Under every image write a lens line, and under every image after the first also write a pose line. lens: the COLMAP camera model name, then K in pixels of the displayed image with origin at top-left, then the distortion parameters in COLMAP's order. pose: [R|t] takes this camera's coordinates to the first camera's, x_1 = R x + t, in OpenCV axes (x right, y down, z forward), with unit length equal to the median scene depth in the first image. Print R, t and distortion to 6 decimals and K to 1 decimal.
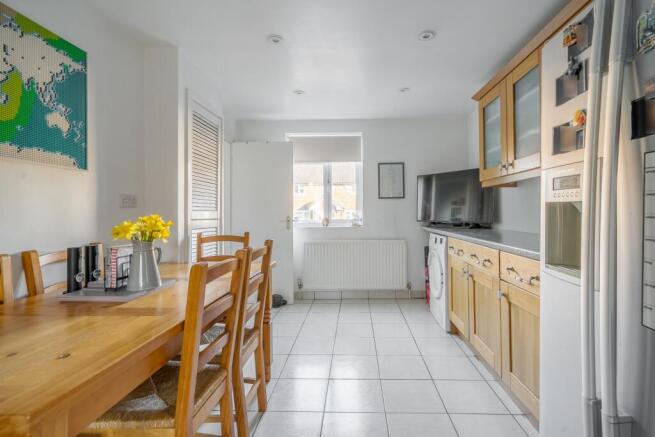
lens RADIAL K [[312.1, 0, 338.8], [0, 312.1, 206.4], [0, 0, 1]] dist [-0.006168, -0.000517]
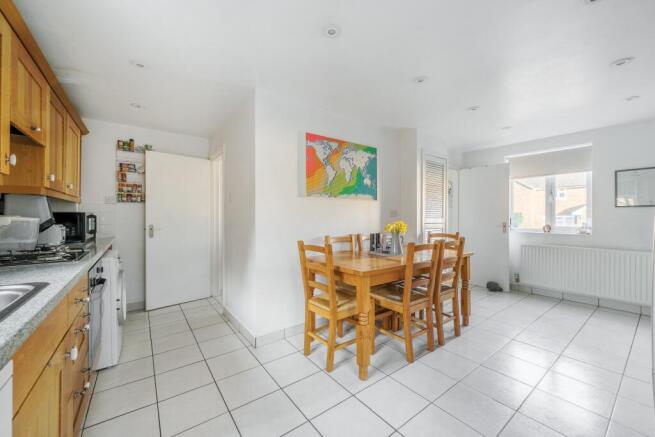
lens RADIAL K [[254.5, 0, 327.9], [0, 254.5, 215.3], [0, 0, 1]] dist [0.001989, 0.000084]
pose [[0.632903, 0.008081, -0.774189, 0.395684], [0.005813, 0.999868, 0.015189, -0.038285], [0.774209, -0.014113, 0.632773, -0.447352]]
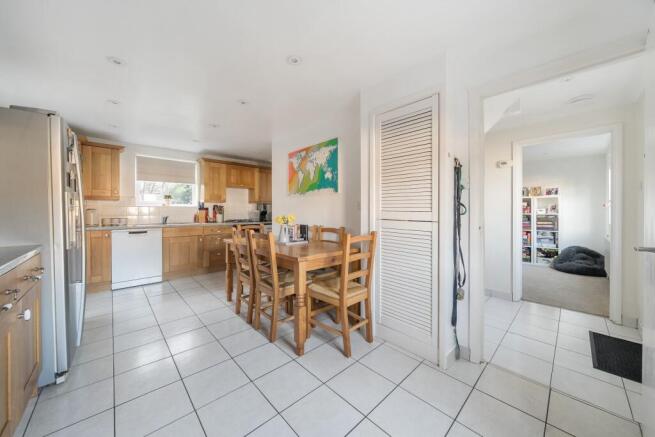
lens RADIAL K [[227.4, 0, 328.4], [0, 227.4, 213.4], [0, 0, 1]] dist [0.000241, 0.000008]
pose [[-0.692386, 0.011575, -0.721434, 0.369328], [0.012759, 0.999911, 0.003798, 0.021702], [0.721414, -0.006576, -0.692472, 2.015159]]
